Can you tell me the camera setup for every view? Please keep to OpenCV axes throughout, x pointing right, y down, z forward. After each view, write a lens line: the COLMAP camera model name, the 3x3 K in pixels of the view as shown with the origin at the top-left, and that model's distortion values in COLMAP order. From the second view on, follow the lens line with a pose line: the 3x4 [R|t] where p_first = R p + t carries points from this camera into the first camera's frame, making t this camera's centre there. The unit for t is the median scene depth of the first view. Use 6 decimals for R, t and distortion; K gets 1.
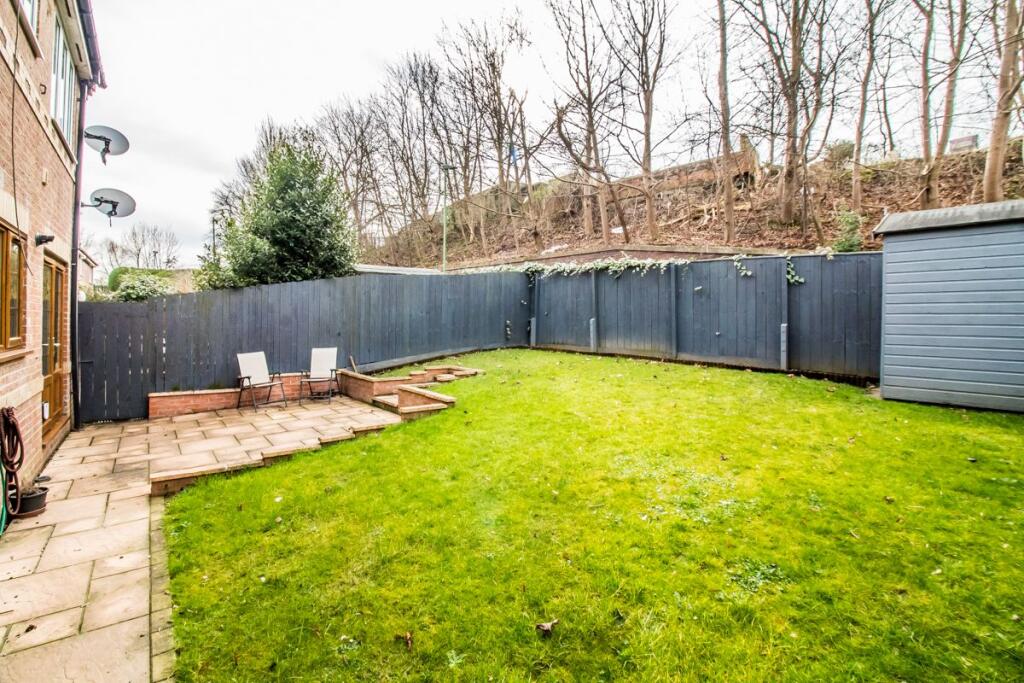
lens RADIAL K [[467.0, 0, 483.0], [0, 467.0, 314.7], [0, 0, 1]] dist [-0.001961, 0.000260]
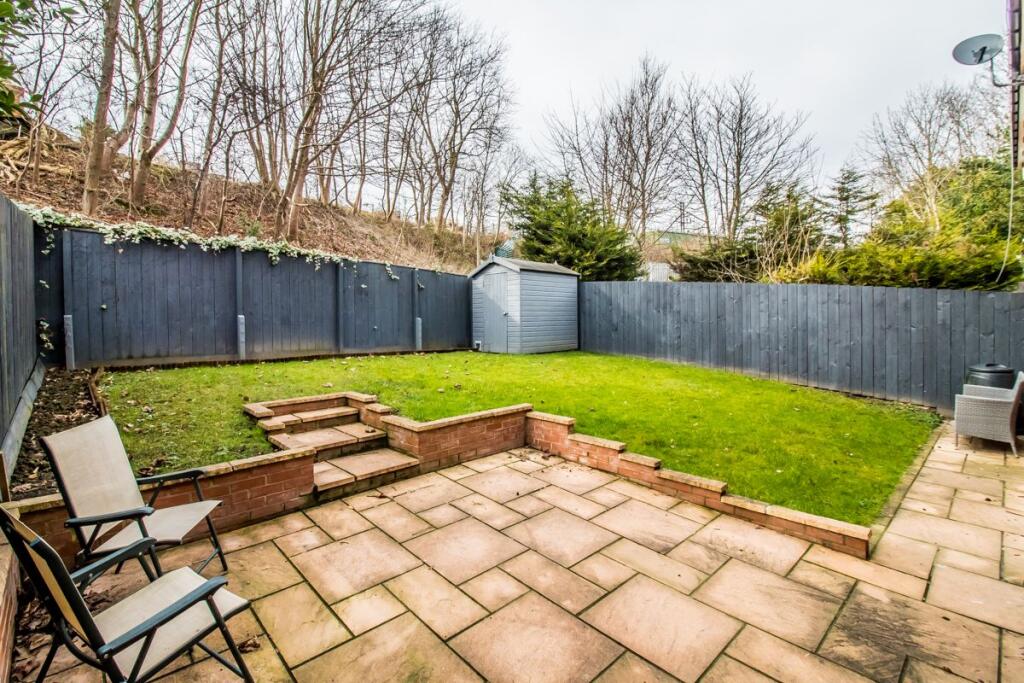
lens RADIAL K [[467.0, 0, 478.6], [0, 467.0, 315.0], [0, 0, 1]] dist [-0.001961, 0.000260]
pose [[-0.104281, -0.013441, 0.994457, -0.796575], [-0.009994, 0.999872, 0.012466, -0.010614], [-0.994498, -0.008639, -0.104402, 0.980055]]
